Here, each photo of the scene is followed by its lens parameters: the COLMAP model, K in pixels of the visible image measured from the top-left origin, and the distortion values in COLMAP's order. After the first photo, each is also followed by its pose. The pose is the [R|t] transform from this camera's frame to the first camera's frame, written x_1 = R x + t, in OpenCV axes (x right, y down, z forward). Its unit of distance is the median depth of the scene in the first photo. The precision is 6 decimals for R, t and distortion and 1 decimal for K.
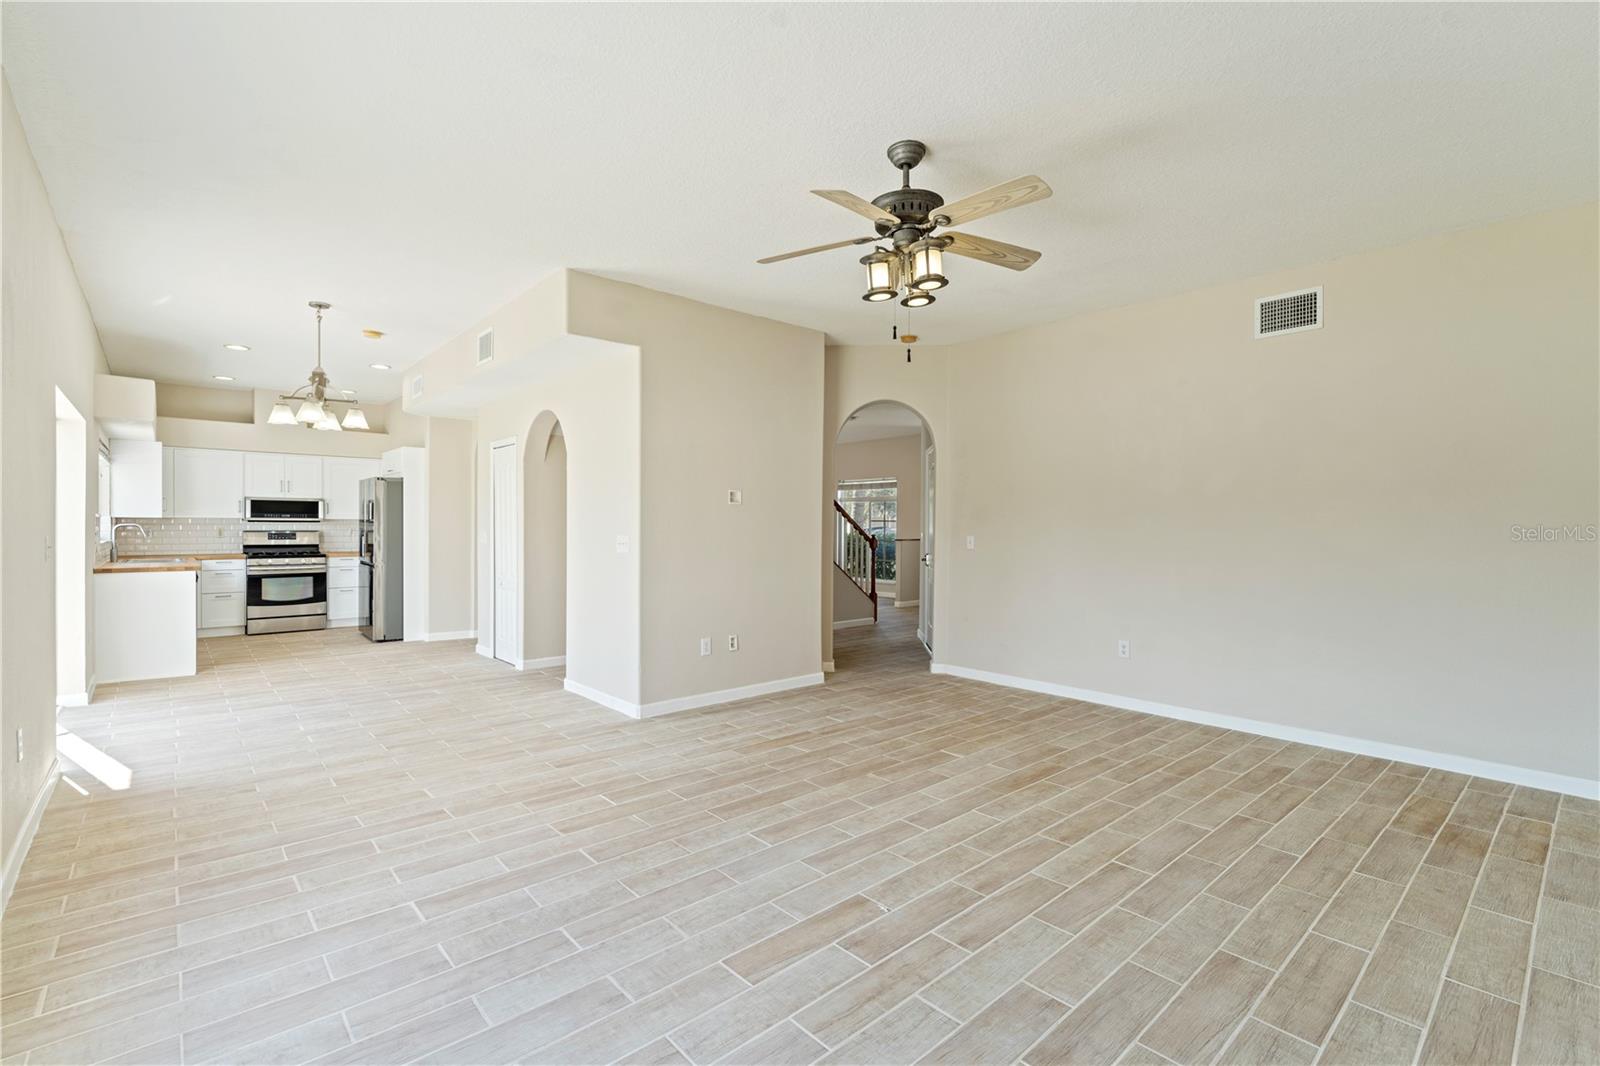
lens RADIAL K [[711.4, 0, 803.0], [0, 711.4, 529.0], [0, 0, 1]] dist [-0.002514, 0.000008]
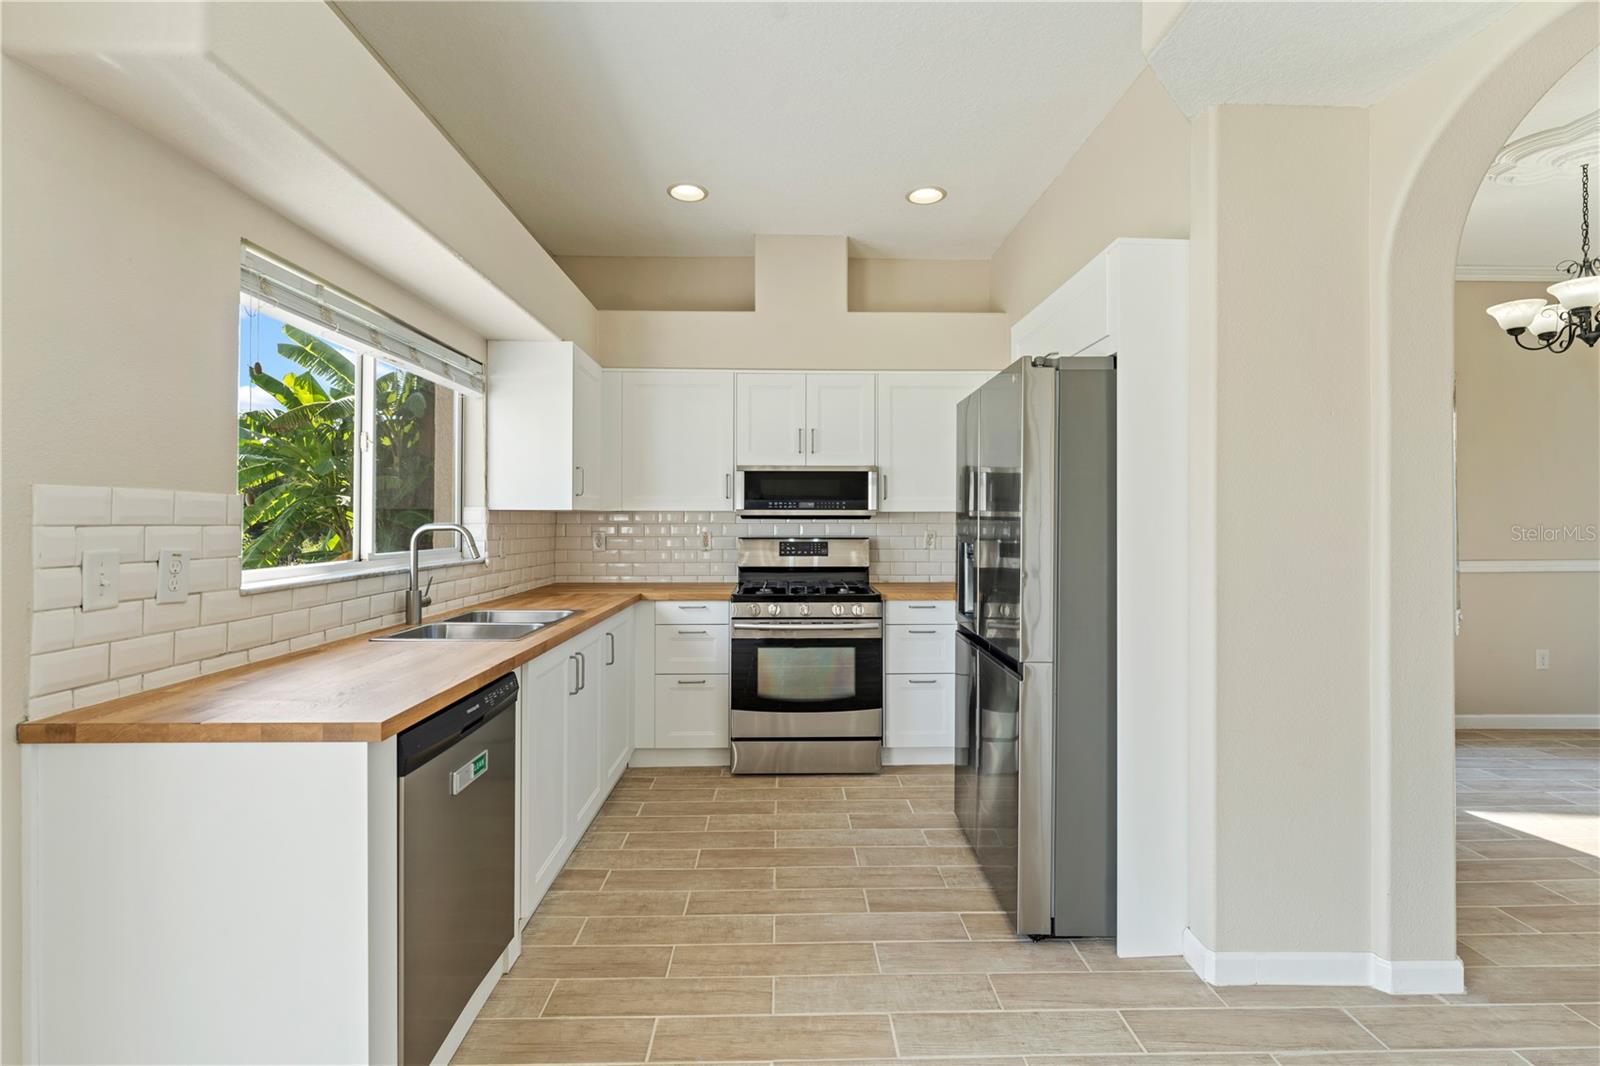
lens RADIAL K [[730.2, 0, 804.3], [0, 730.2, 518.1], [0, 0, 1]] dist [-0.000752, 0.000017]
pose [[0.762700, -0.007068, -0.646713, -0.871510], [-0.000241, 0.999937, -0.011213, -0.009978], [0.646752, 0.008708, 0.762651, 1.309238]]
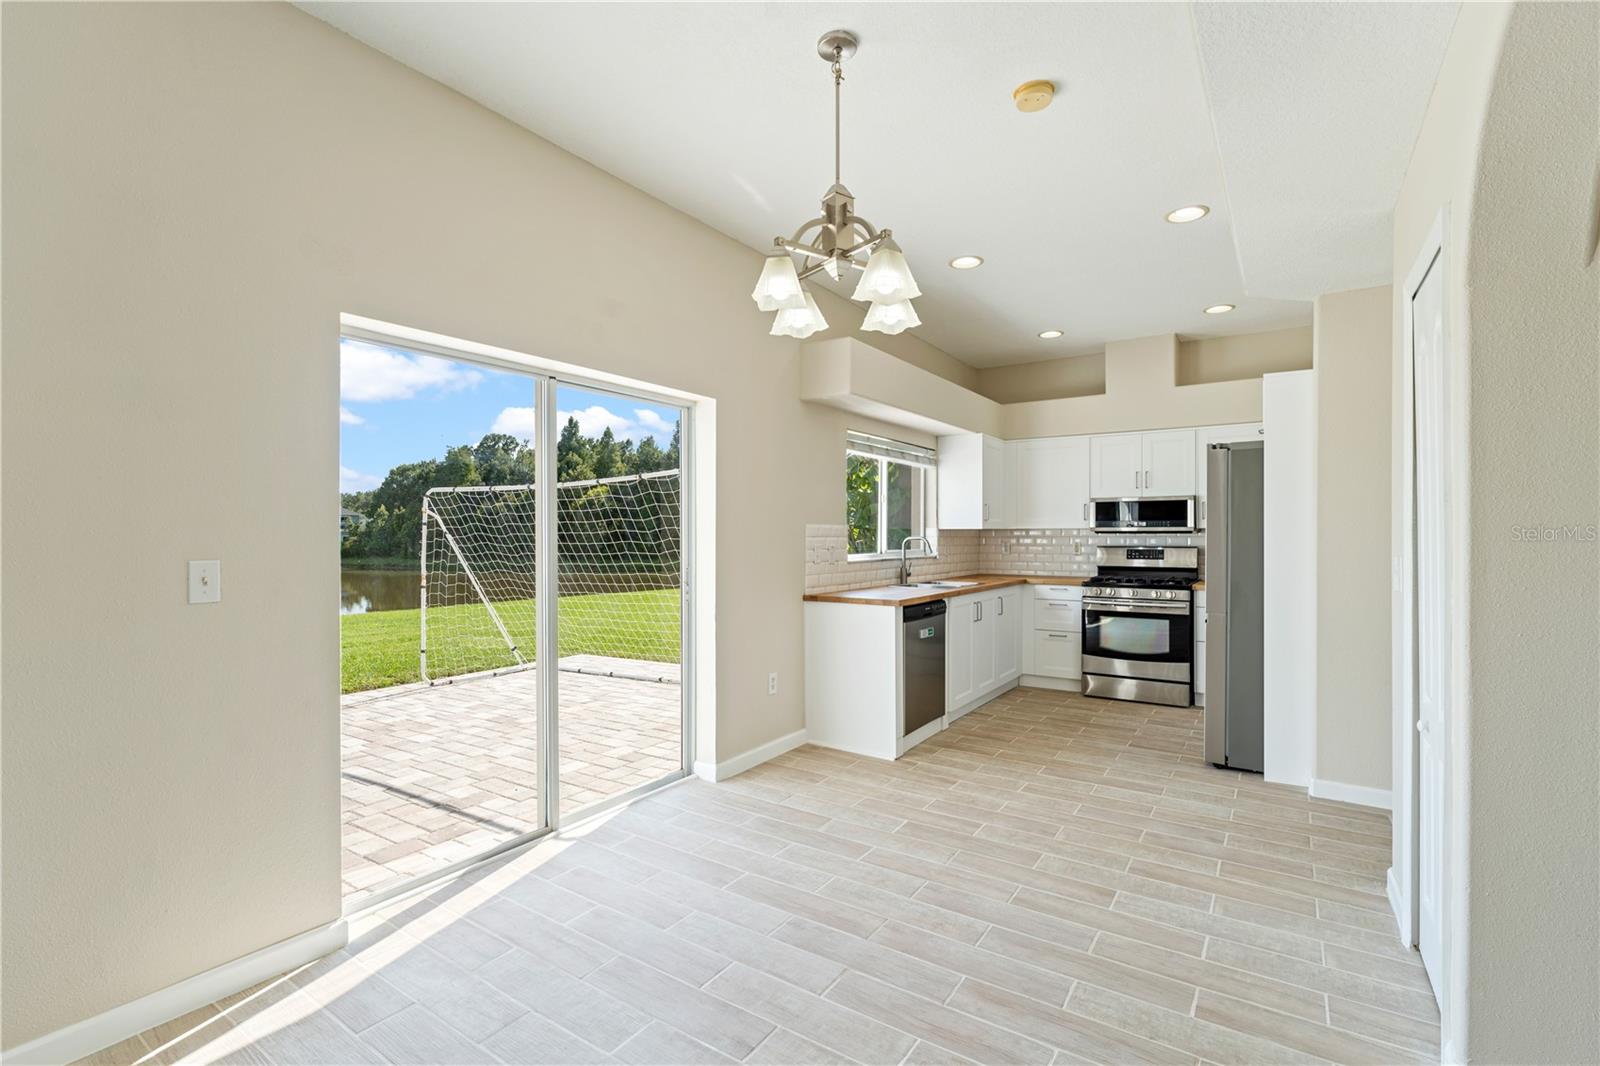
lens RADIAL K [[734.0, 0, 793.5], [0, 734.0, 538.5], [0, 0, 1]] dist [-0.000483, 0.000115]
pose [[0.243567, -0.001001, -0.969884, -0.290879], [-0.001826, 0.999997, -0.001491, -0.006407], [0.969882, 0.002134, 0.243565, 1.053277]]
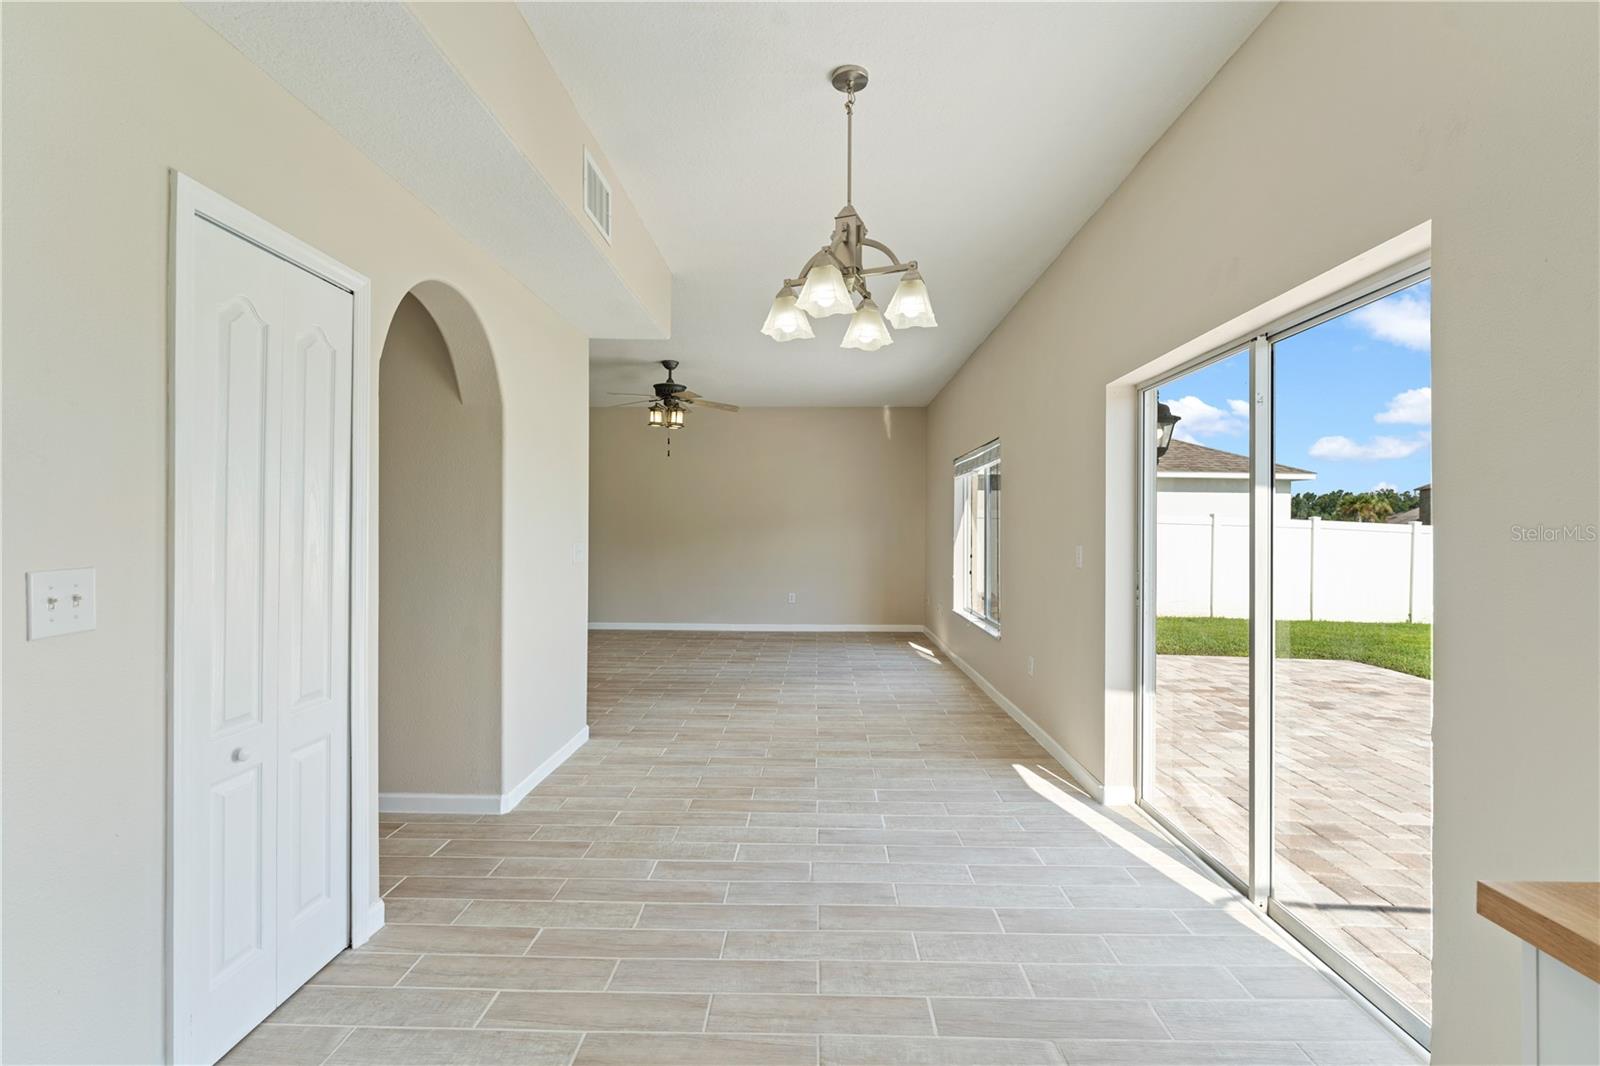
lens RADIAL K [[729.7, 0, 786.9], [0, 729.7, 528.7], [0, 0, 1]] dist [-0.004095, -0.000279]
pose [[-0.712023, -0.007159, 0.702120, -1.224934], [-0.005429, 0.999974, 0.004691, -0.013657], [-0.702135, -0.000472, -0.712043, 1.693055]]
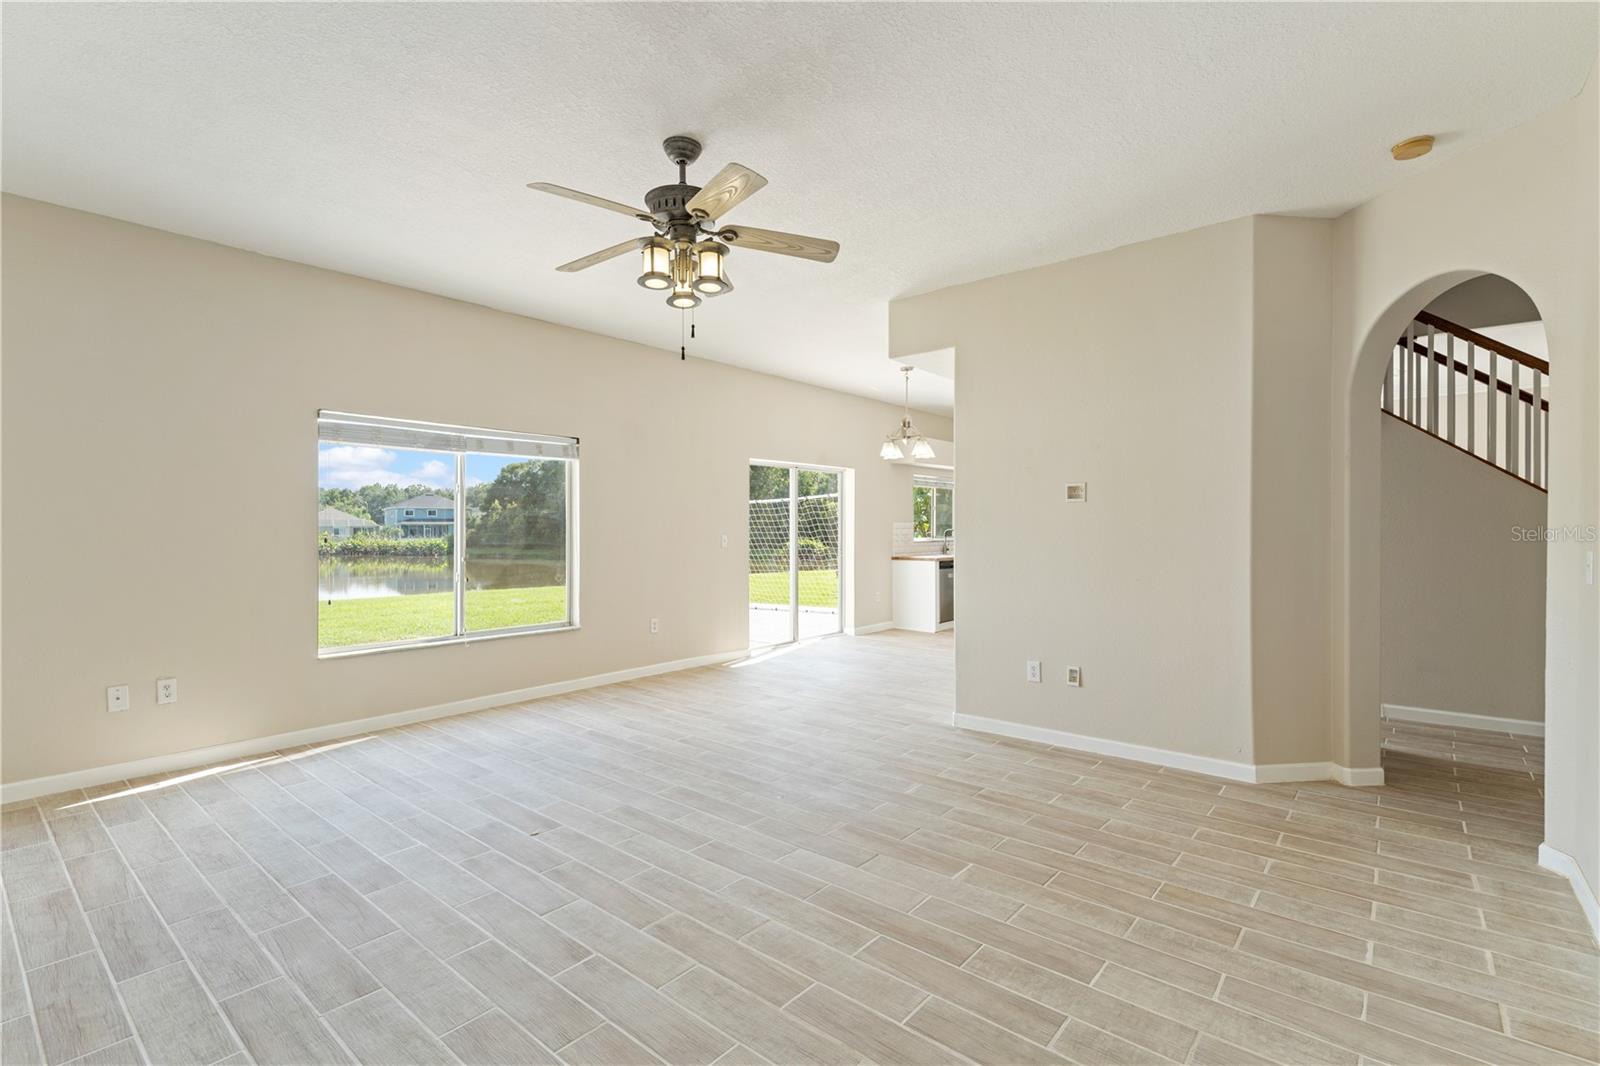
lens RADIAL K [[731.1, 0, 801.0], [0, 731.1, 524.3], [0, 0, 1]] dist [-0.001412, 0.000384]
pose [[0.151166, -0.010107, -0.988457, 0.831196], [-0.003548, 0.999936, -0.010767, 0.000486], [0.988502, 0.005135, 0.151120, 0.717918]]
